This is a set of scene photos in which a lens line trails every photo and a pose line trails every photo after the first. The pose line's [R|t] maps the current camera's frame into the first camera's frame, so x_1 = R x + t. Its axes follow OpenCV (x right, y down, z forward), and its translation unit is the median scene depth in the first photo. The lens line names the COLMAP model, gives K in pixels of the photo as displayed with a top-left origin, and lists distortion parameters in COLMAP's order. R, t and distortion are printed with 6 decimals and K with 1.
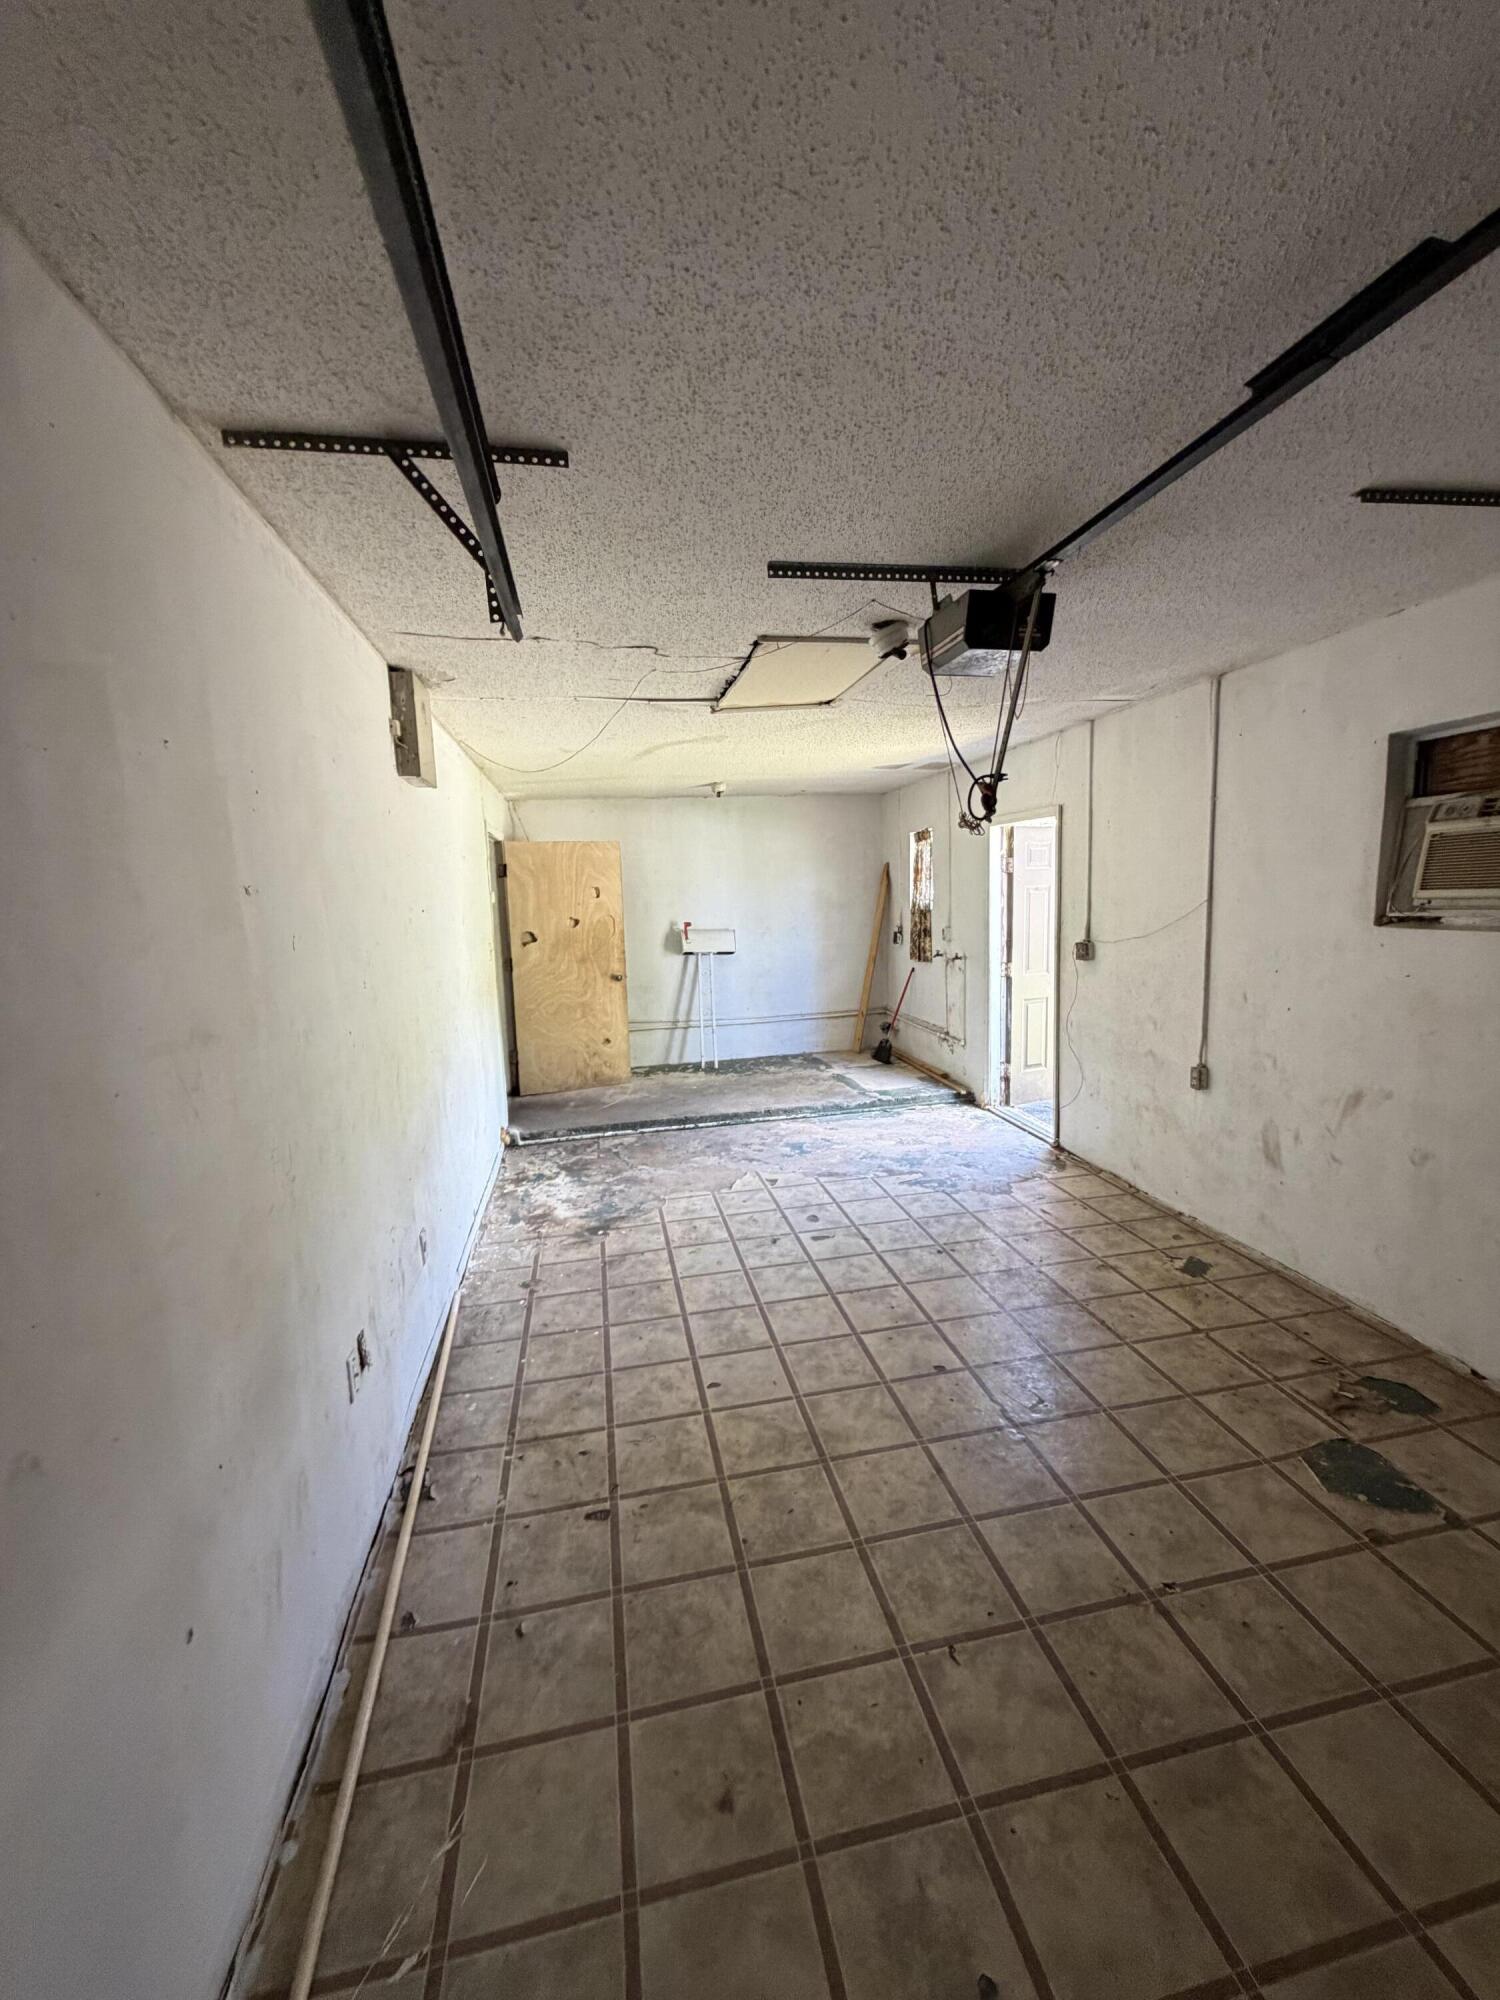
lens RADIAL K [[795.9, 0, 750.2], [0, 795.9, 993.4], [0, 0, 1]] dist [0.000509, -0.000184]
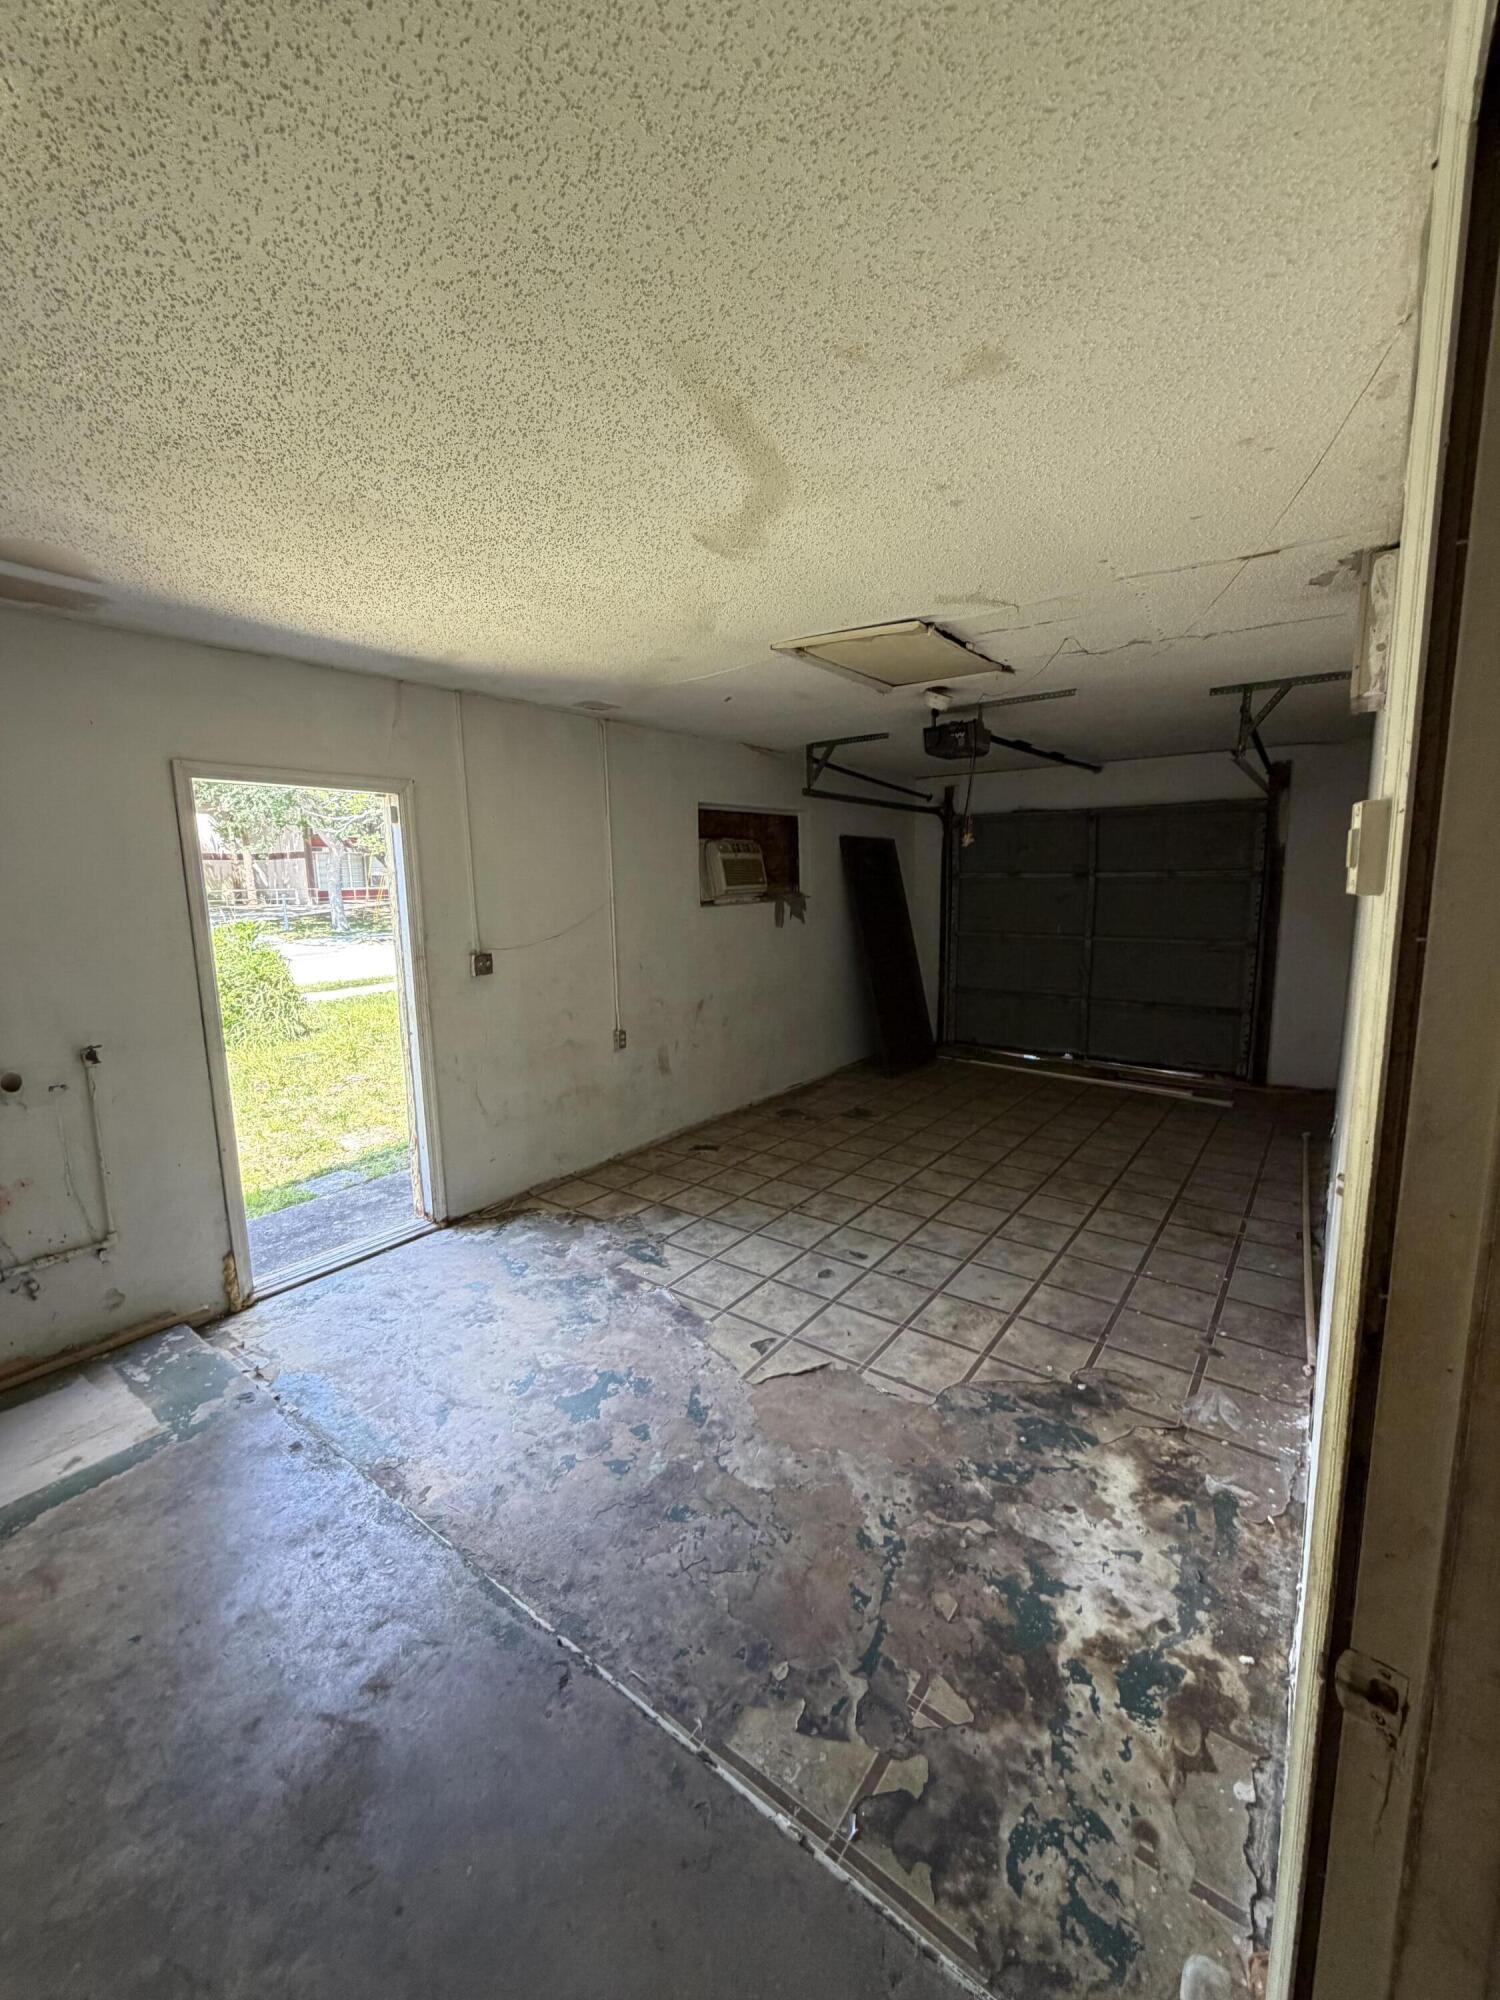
lens RADIAL K [[795.9, 0, 750.2], [0, 795.9, 993.4], [0, 0, 1]] dist [0.000509, -0.000184]
pose [[-0.665109, -0.064335, 0.743970, -0.441768], [0.137605, 0.968661, 0.206784, -0.172170], [-0.733958, 0.239908, -0.635413, 1.436918]]
